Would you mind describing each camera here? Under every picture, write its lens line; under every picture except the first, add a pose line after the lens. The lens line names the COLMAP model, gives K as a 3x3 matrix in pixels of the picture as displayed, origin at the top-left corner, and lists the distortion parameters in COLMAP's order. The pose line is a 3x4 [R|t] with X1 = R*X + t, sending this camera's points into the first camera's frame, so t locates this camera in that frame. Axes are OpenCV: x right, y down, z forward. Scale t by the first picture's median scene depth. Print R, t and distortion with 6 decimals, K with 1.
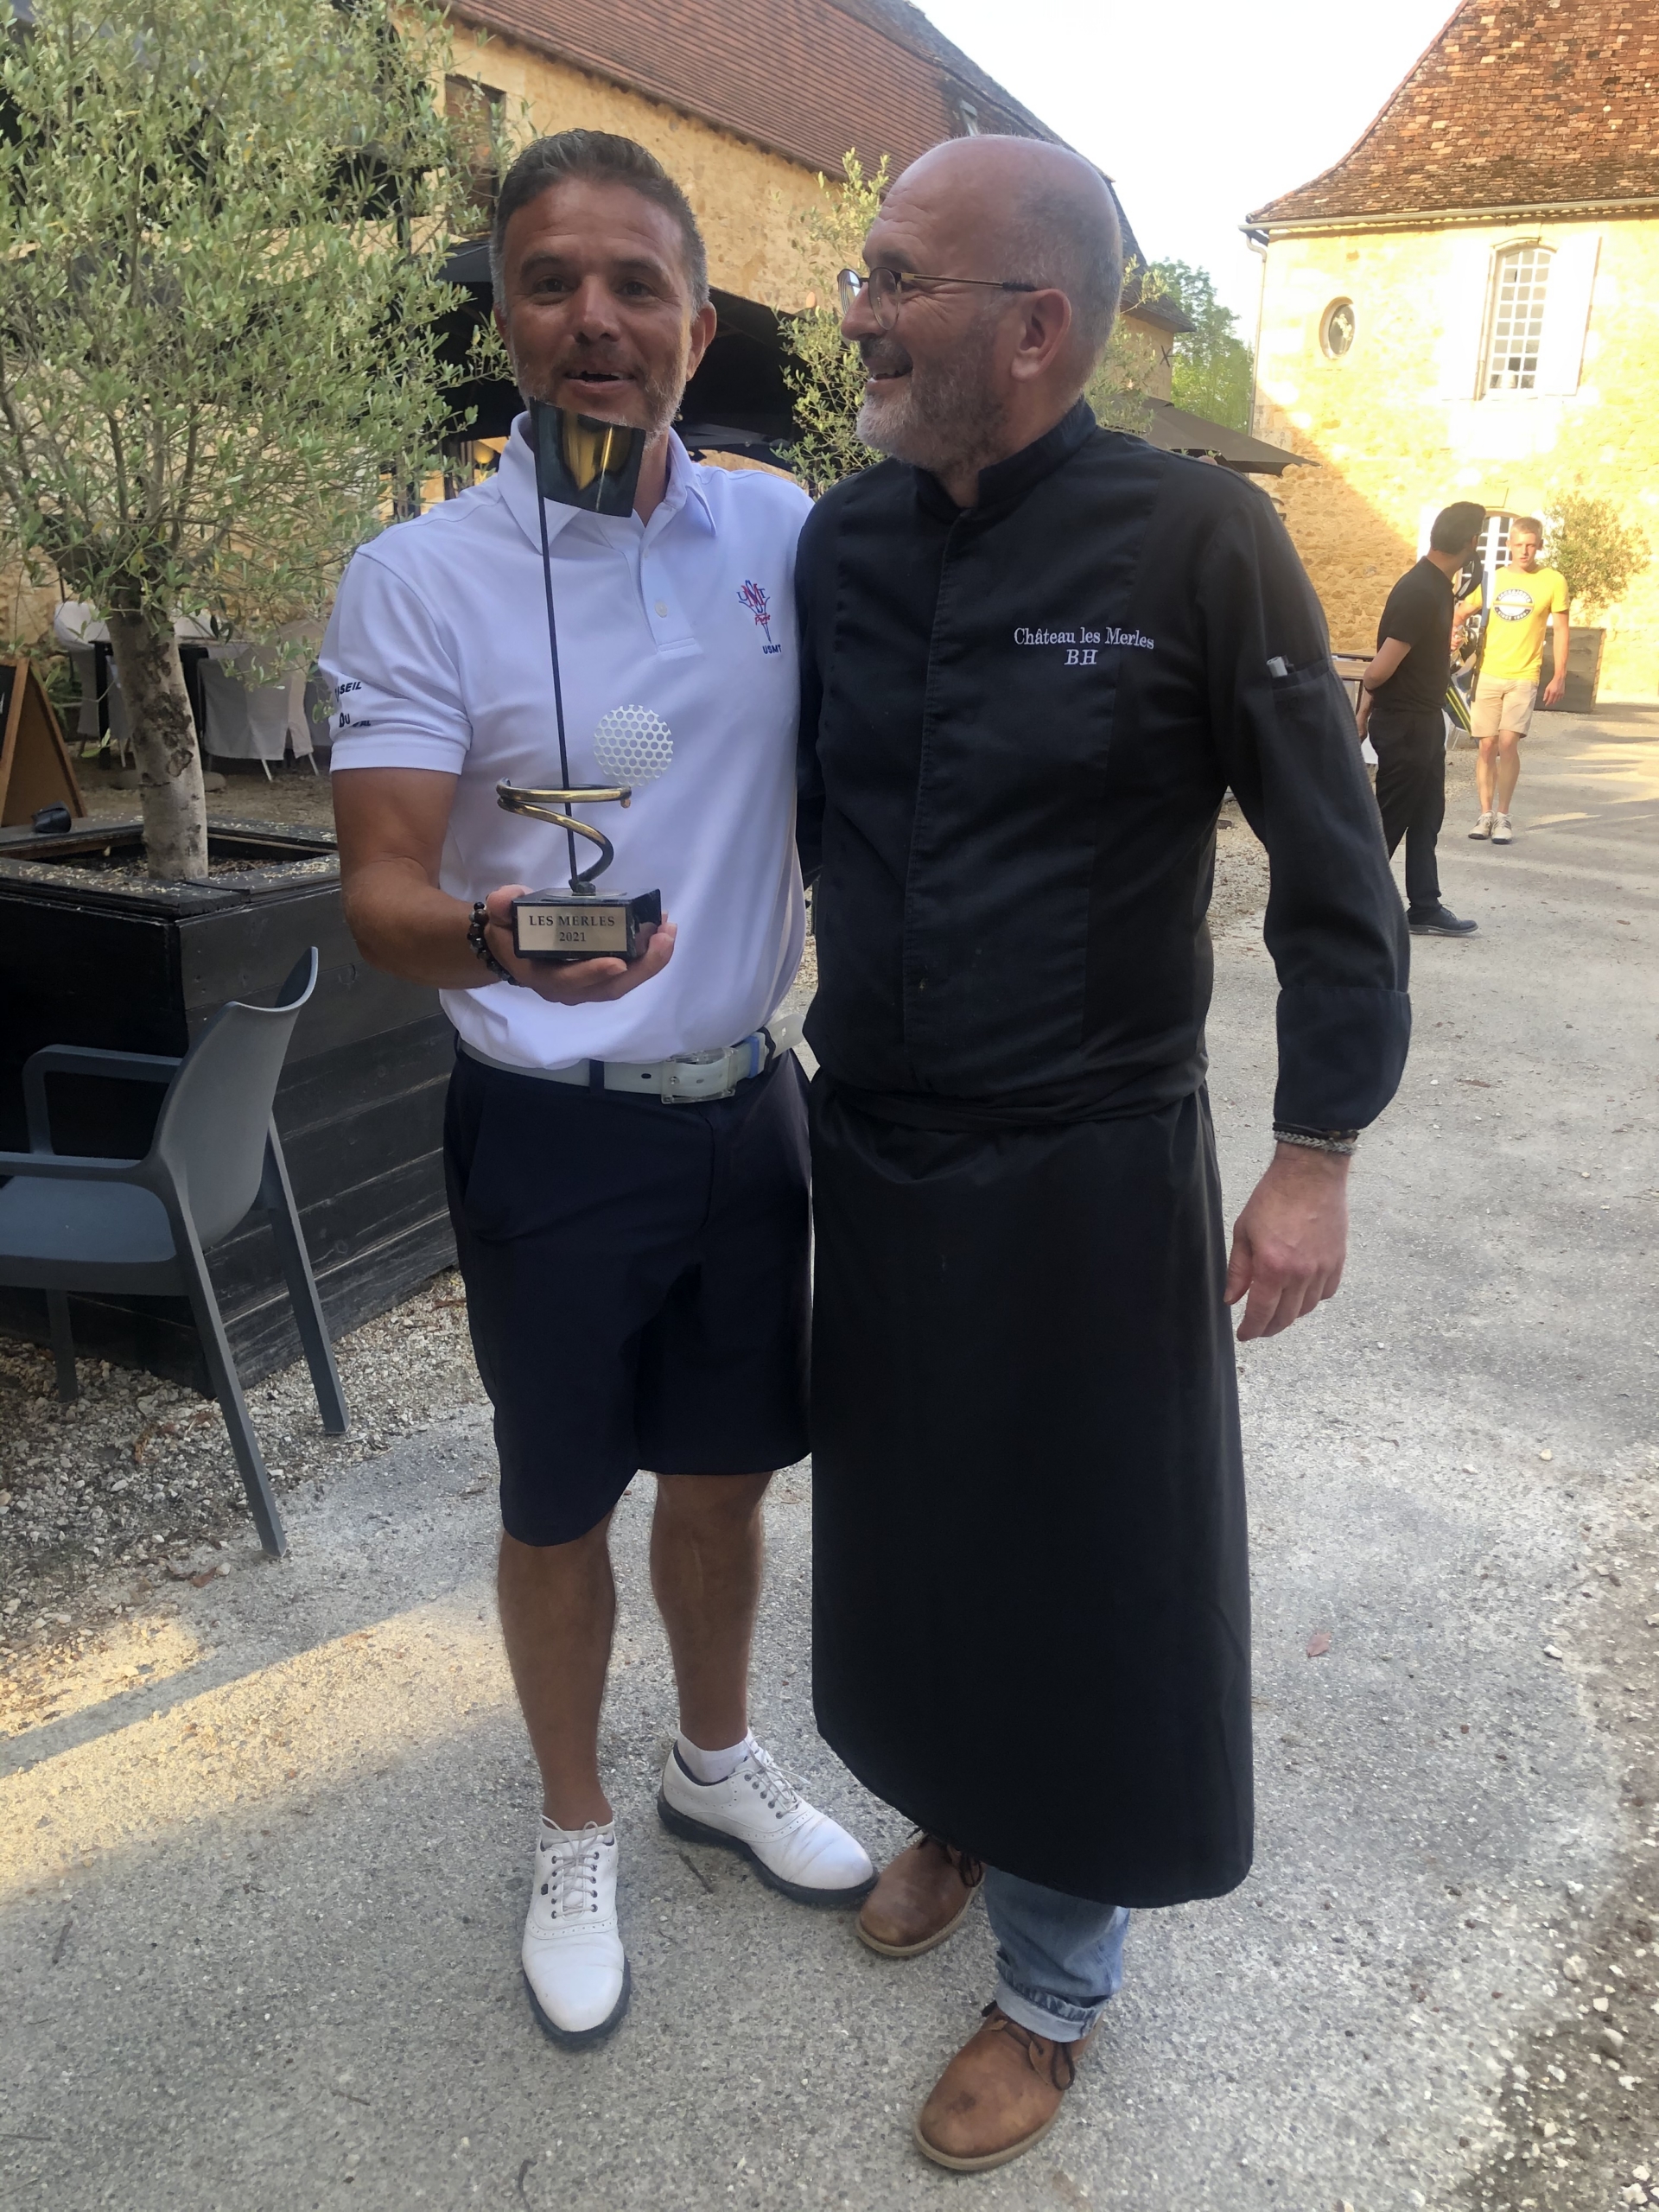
lens RADIAL K [[1844.1, 0, 888.8], [0, 1844.1, 1101.7], [0, 0, 1]] dist [0.062744, -0.090377]
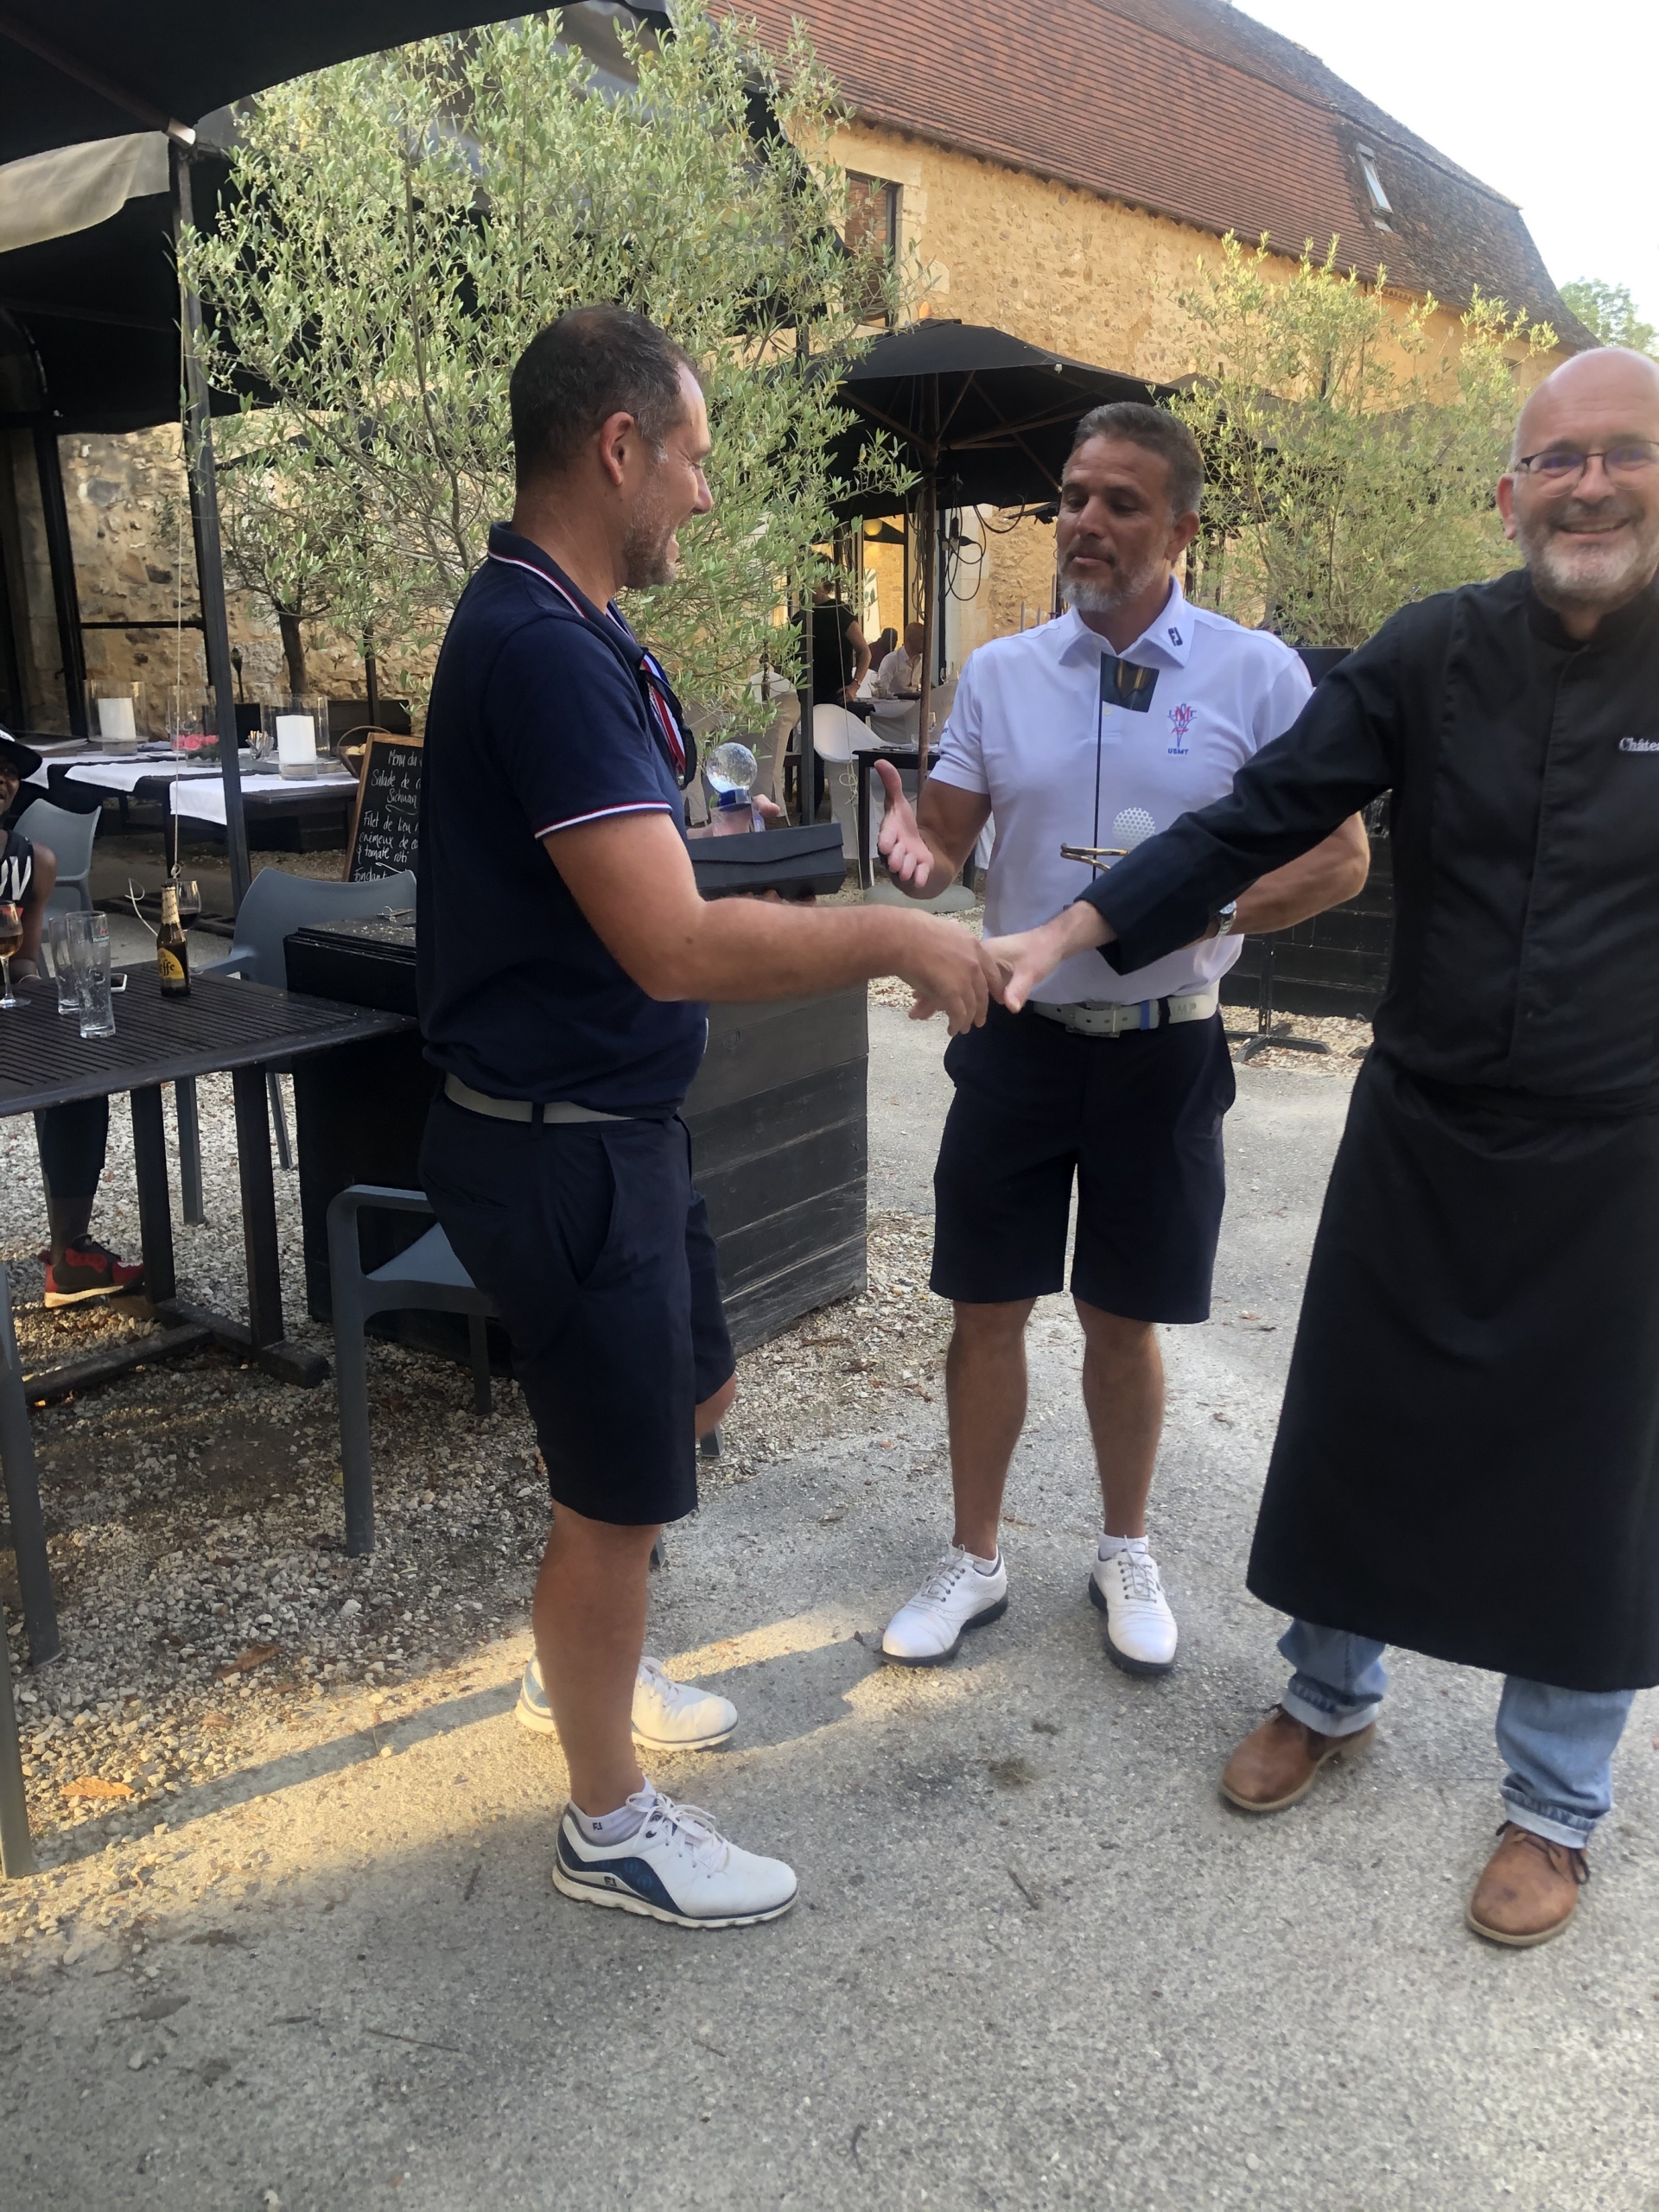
lens RADIAL K [[1880.6, 0, 834.6], [0, 1880.6, 1091.4], [0, 0, 1]] dist [0.029850, -0.012416]
pose [[0.973630, 0.018481, -0.227382, 0.022849], [-0.025193, 0.999327, -0.026650, -0.009267], [0.226736, 0.031676, 0.973441, -0.075425]]
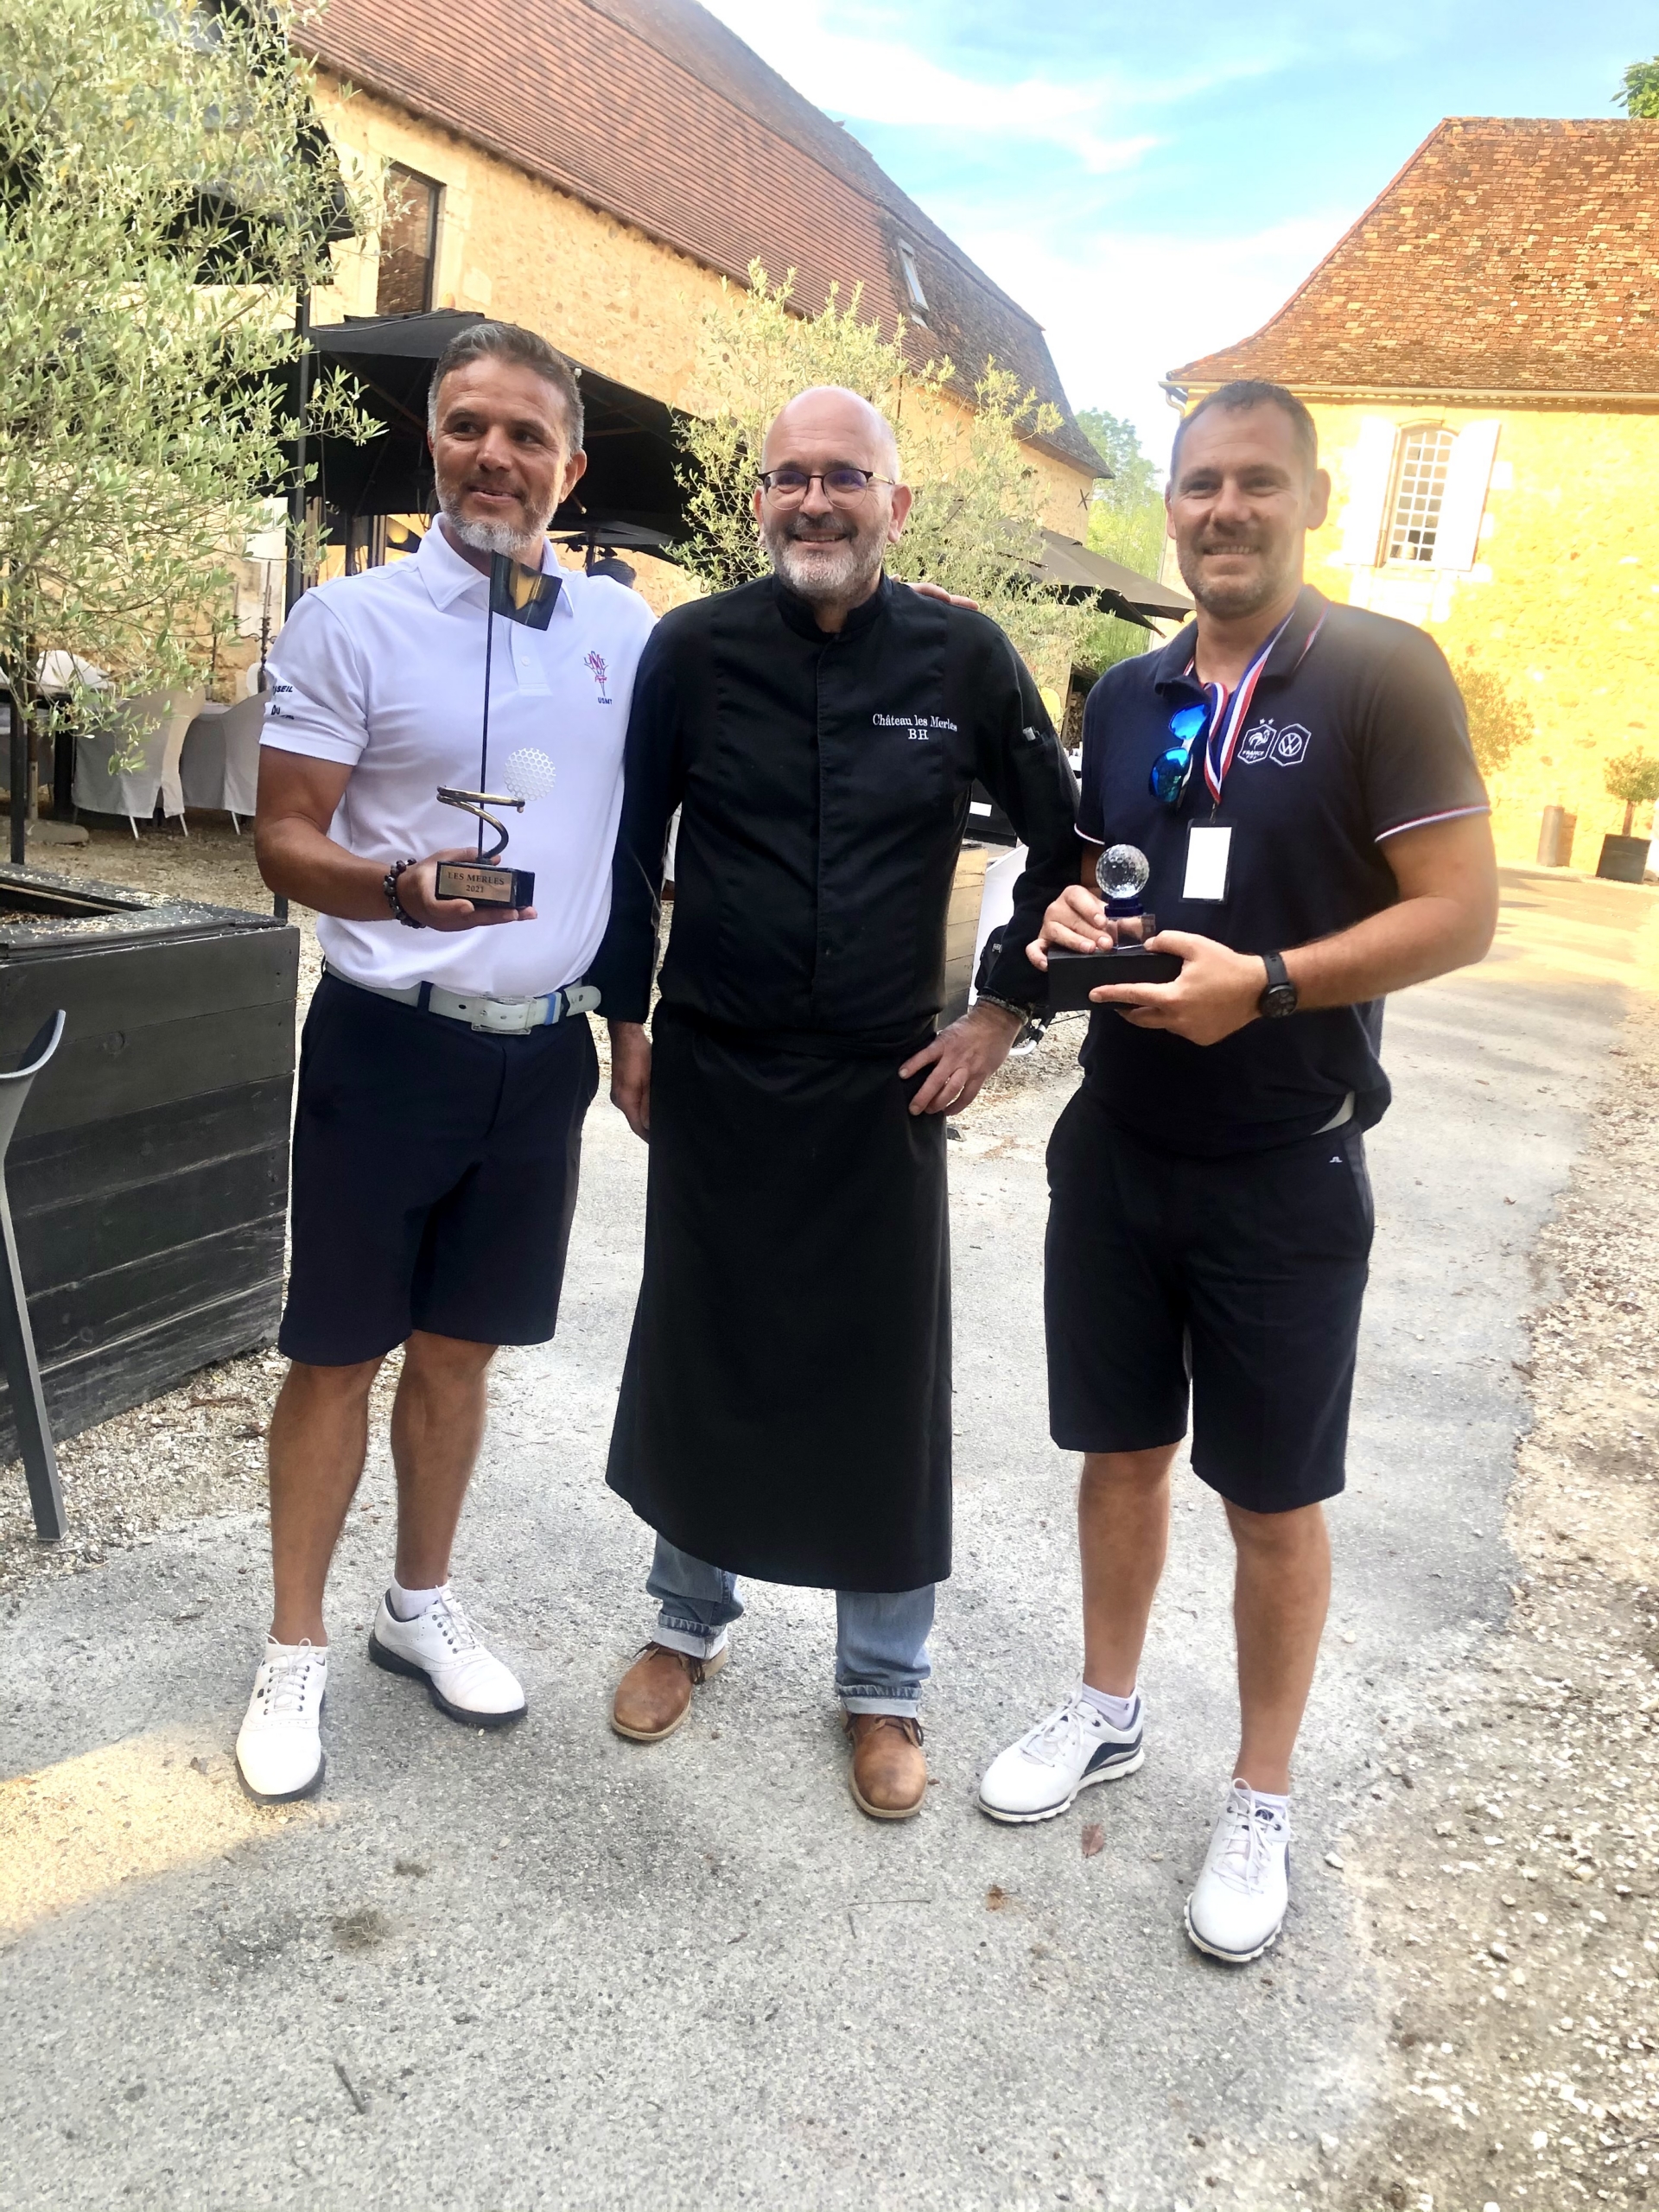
lens RADIAL K [[1814.0, 0, 896.5], [0, 1814.0, 1104.3], [0, 0, 1]] dist [0.018657, 0.001533]
pose [[0.996125, 0.070784, 0.052191, 0.058794], [-0.067730, 0.996009, -0.058128, -0.012097], [-0.056098, 0.054368, 0.996944, 0.076065]]
